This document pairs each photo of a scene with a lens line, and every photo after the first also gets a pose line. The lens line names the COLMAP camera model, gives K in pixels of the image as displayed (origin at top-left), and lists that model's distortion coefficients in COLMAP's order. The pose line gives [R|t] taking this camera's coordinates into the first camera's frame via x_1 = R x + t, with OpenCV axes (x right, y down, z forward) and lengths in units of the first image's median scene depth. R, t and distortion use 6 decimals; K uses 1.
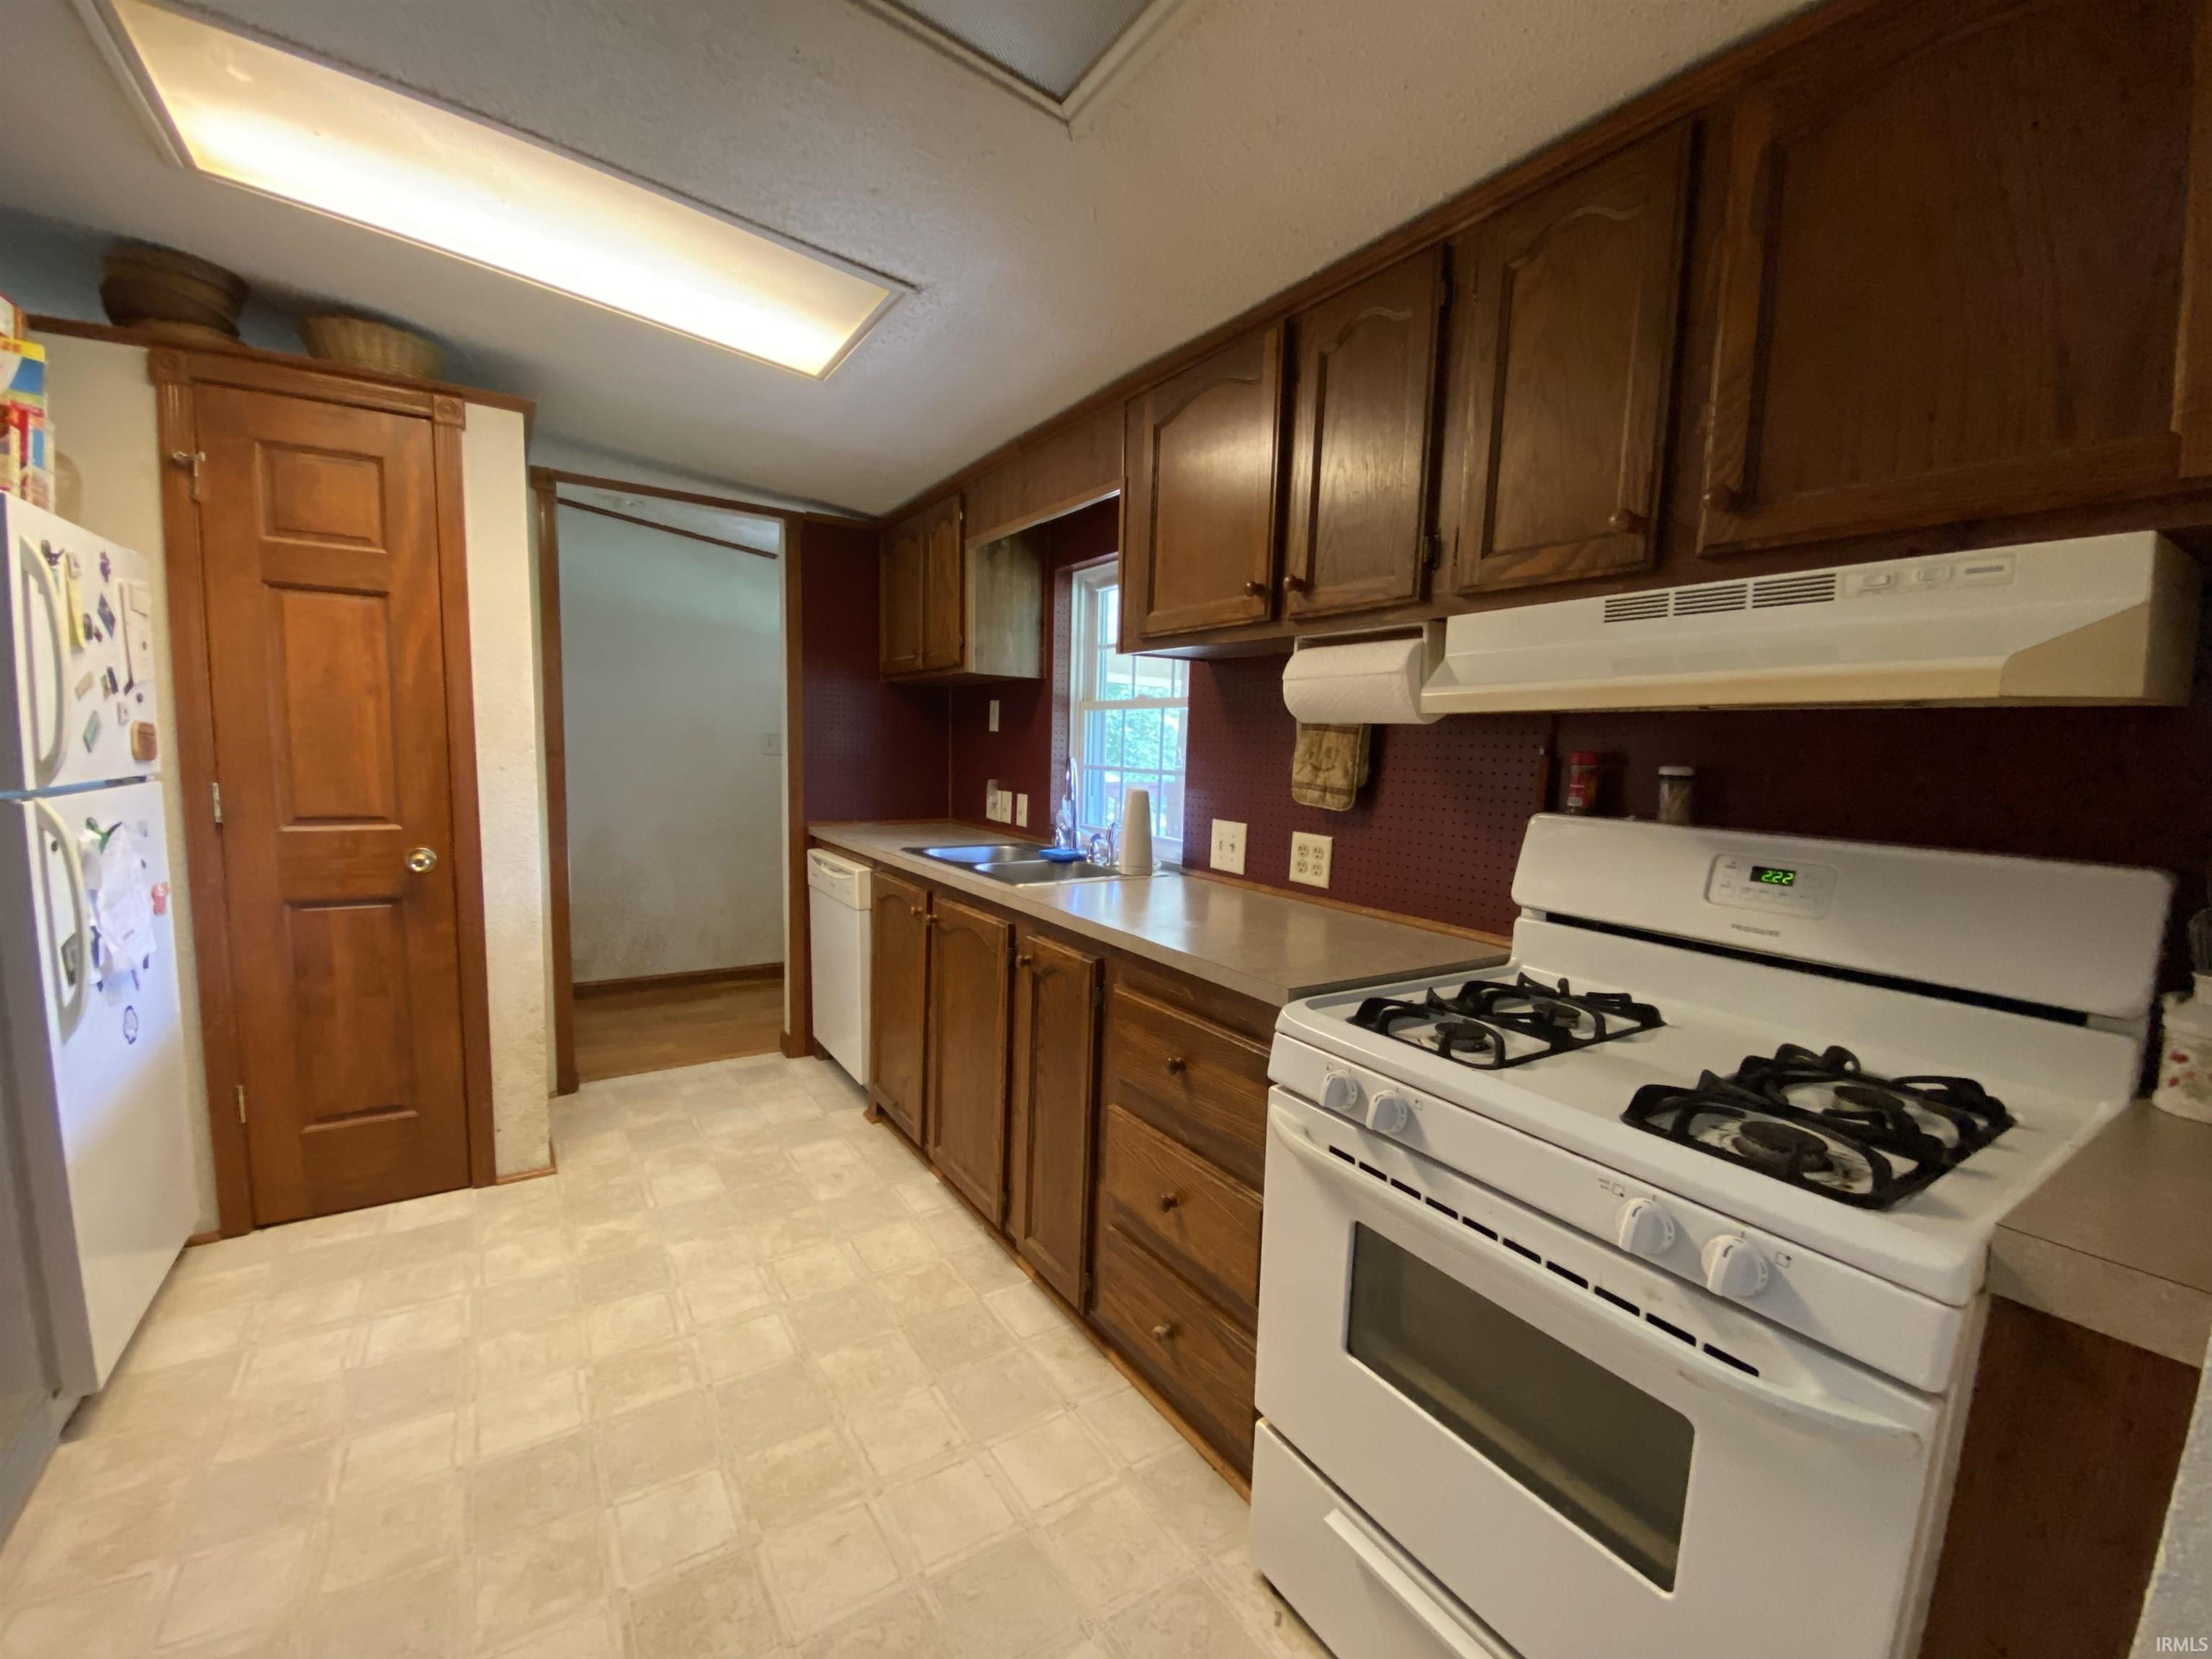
lens RADIAL K [[892.5, 0, 1104.9], [0, 892.5, 836.8], [0, 0, 1]] dist [0.031926, -0.022261]
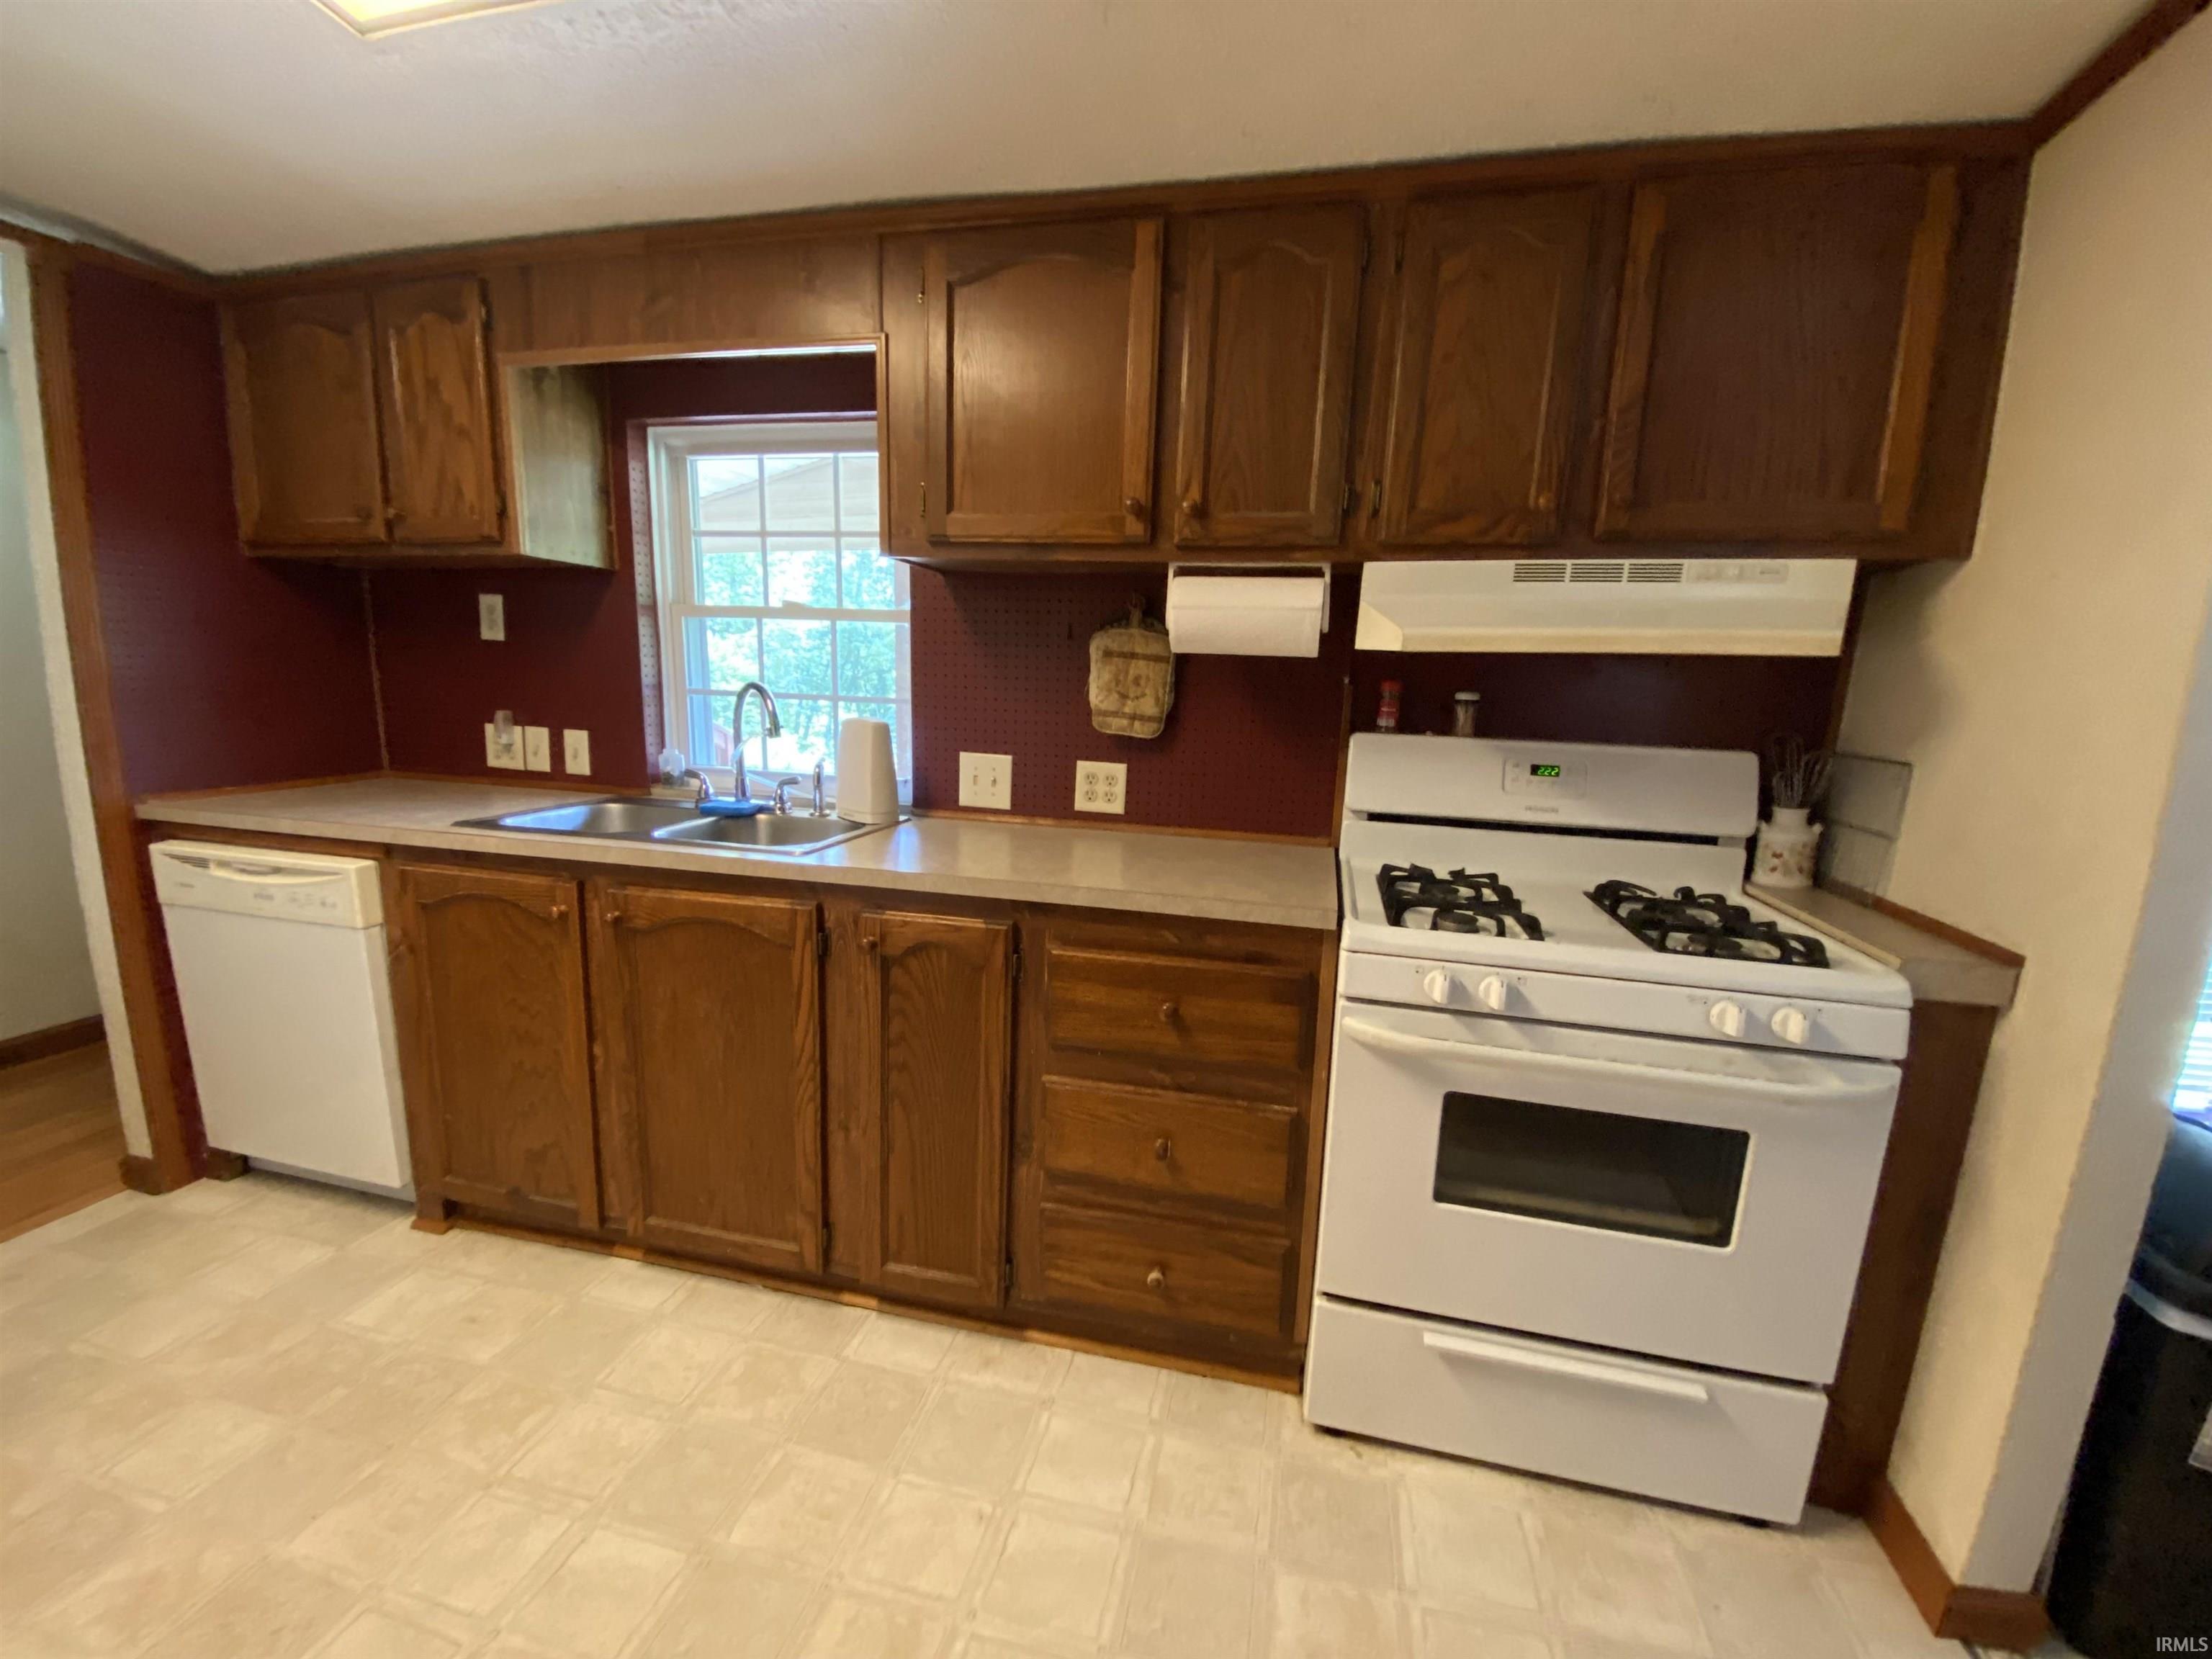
lens RADIAL K [[892.5, 0, 1104.9], [0, 892.5, 836.8], [0, 0, 1]] dist [0.031926, -0.022261]
pose [[0.734254, -0.122966, 0.667645, -0.437686], [0.059177, 0.991308, 0.117497, -0.036757], [-0.676290, -0.046764, 0.735149, 0.253397]]
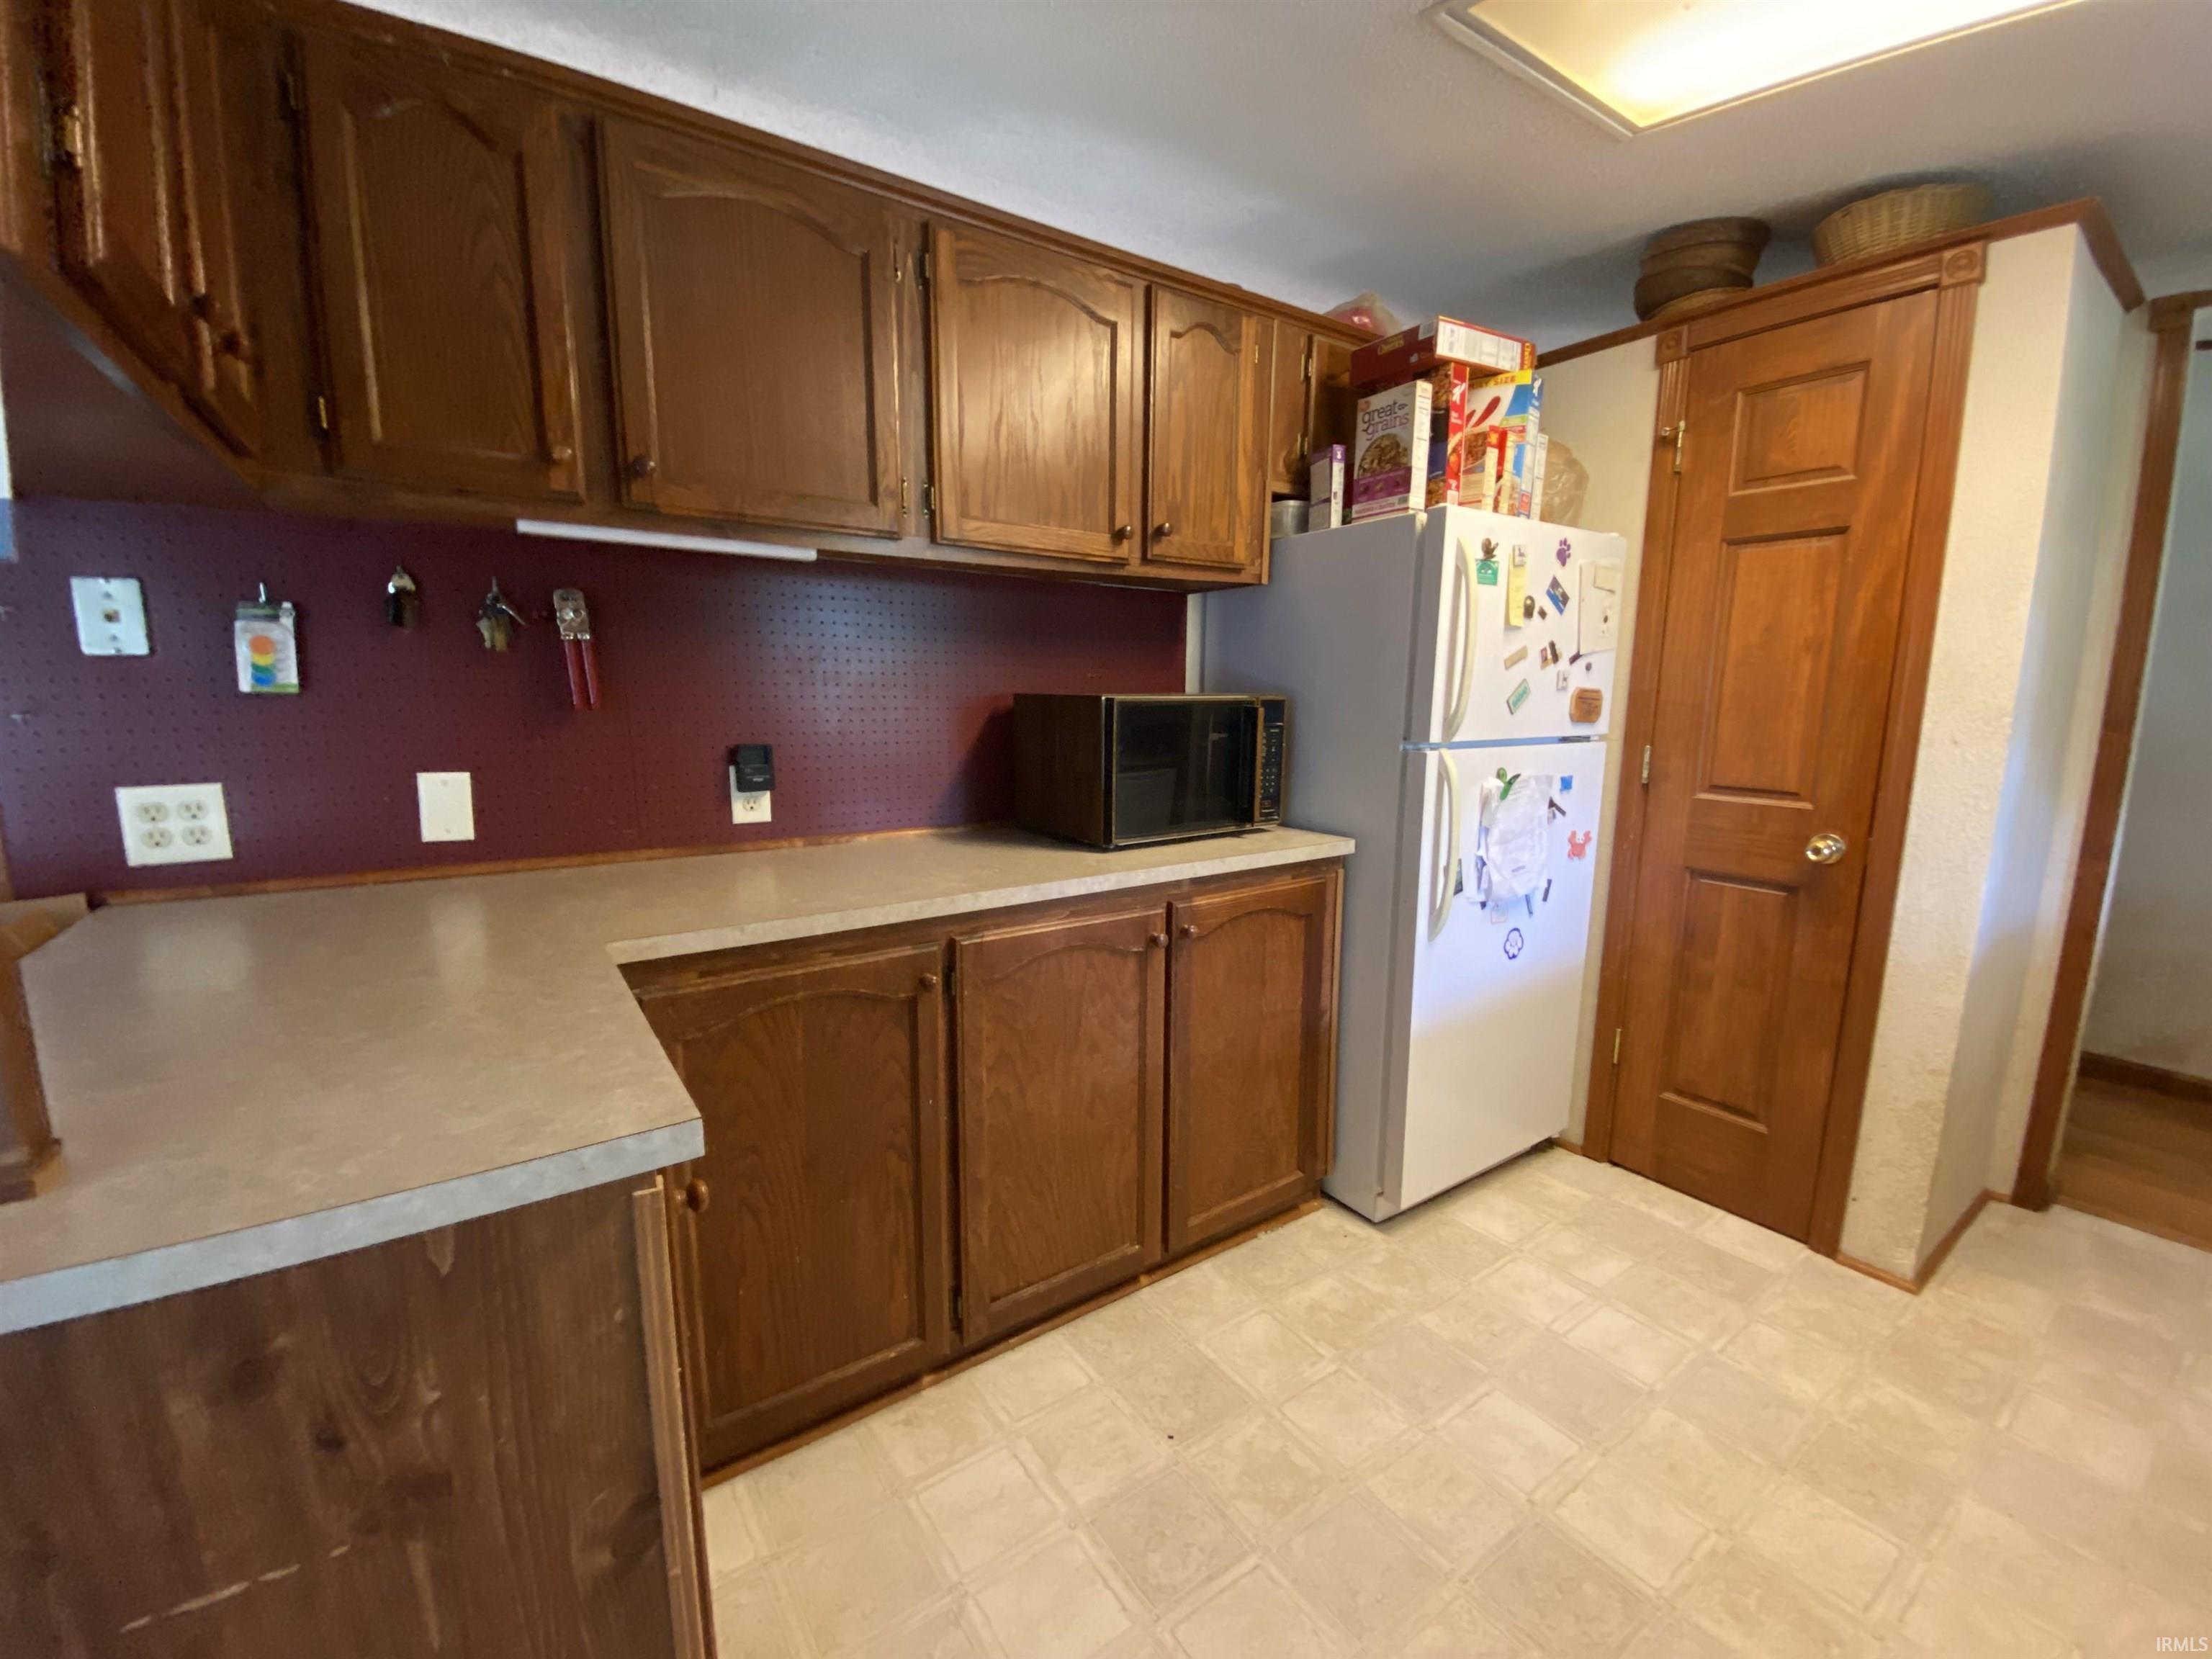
lens RADIAL K [[900.2, 0, 1102.9], [0, 900.2, 840.5], [0, 0, 1]] dist [0.015214, -0.018570]
pose [[0.026394, 0.141010, -0.989656, 0.056821], [-0.108503, 0.984556, 0.137390, -0.025934], [0.993746, 0.103754, 0.041286, 0.326963]]
